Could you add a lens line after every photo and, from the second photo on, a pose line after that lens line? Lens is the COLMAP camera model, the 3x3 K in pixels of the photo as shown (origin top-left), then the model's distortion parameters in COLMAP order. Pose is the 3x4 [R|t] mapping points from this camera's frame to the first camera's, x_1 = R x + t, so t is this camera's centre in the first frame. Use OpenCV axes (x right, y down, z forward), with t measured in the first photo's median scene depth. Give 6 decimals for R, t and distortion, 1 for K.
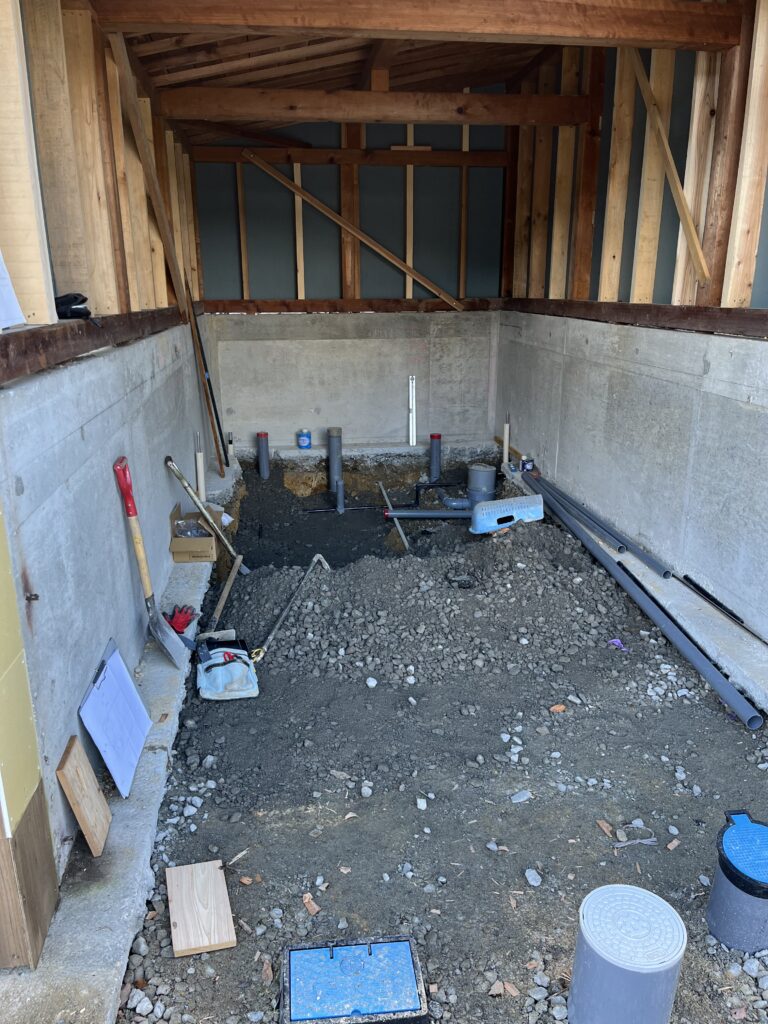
lens RADIAL K [[770.1, 0, 385.2], [0, 770.1, 514.3], [0, 0, 1]] dist [0.073280, -0.098629]
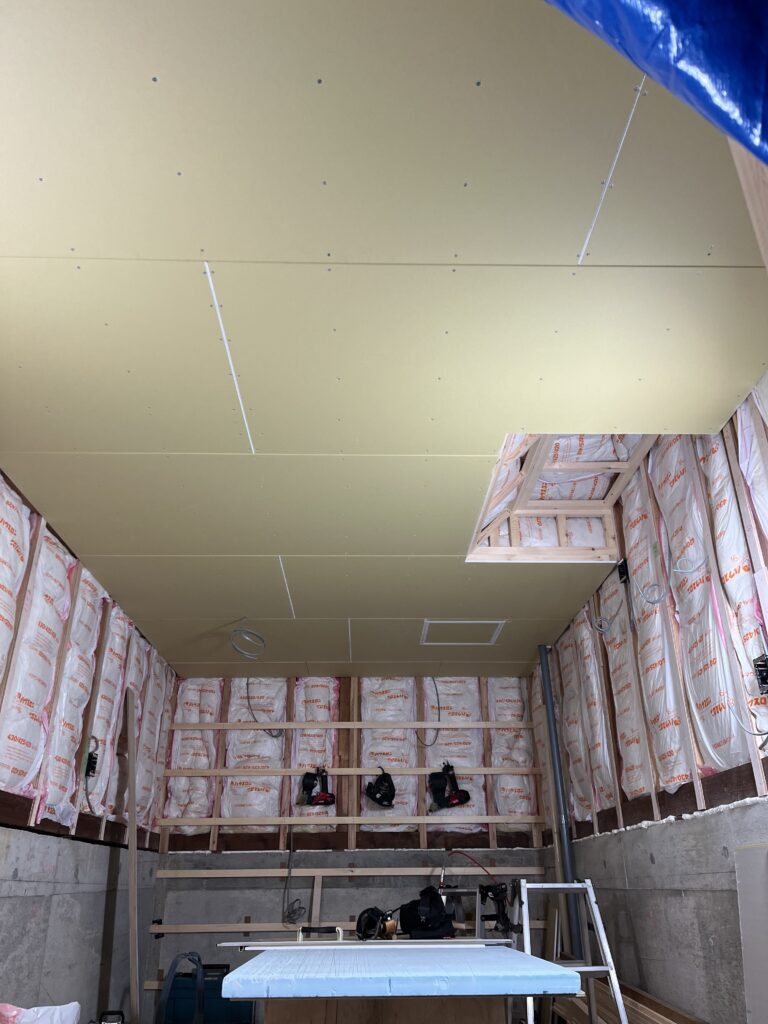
lens RADIAL K [[770.1, 0, 385.6], [0, 770.1, 517.1], [0, 0, 1]] dist [0.073280, -0.098629]
pose [[0.994922, -0.044925, -0.090070, 0.078951], [-0.027069, 0.742471, -0.669331, 0.008347], [0.096943, 0.668370, 0.737485, 0.217322]]
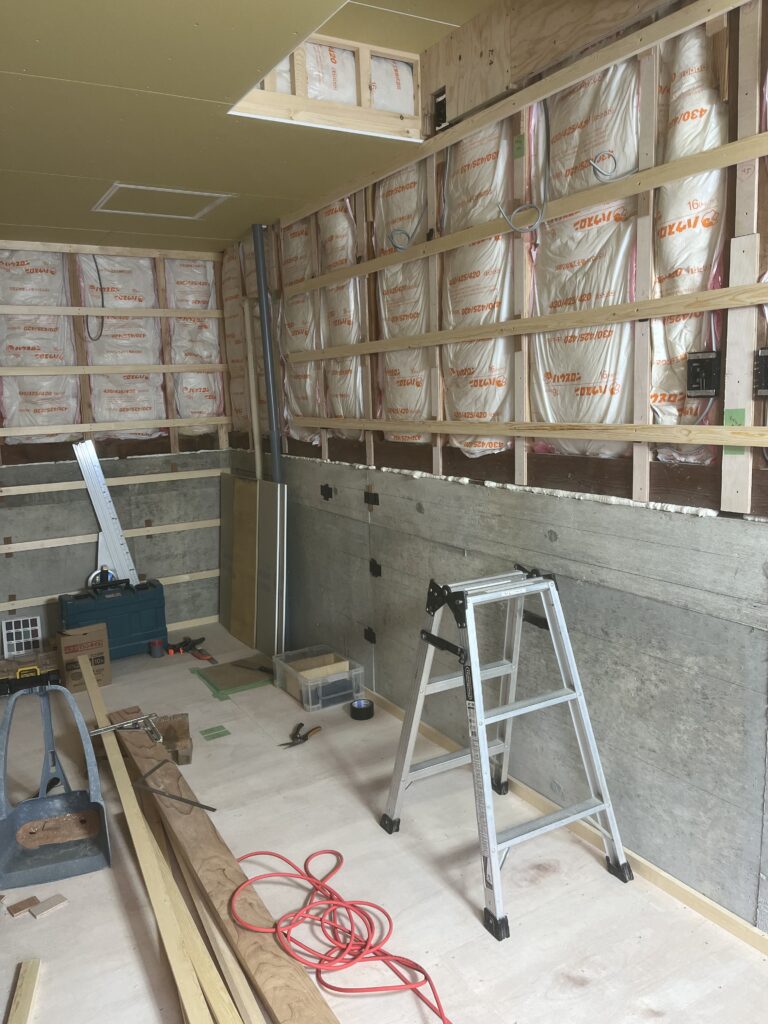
lens RADIAL K [[770.1, 0, 380.5], [0, 770.1, 519.3], [0, 0, 1]] dist [0.073280, -0.098629]
pose [[0.916095, -0.094259, 0.389725, -0.005053], [0.144605, 0.984232, -0.101862, -0.115182], [-0.373979, 0.149672, 0.915280, 0.334835]]
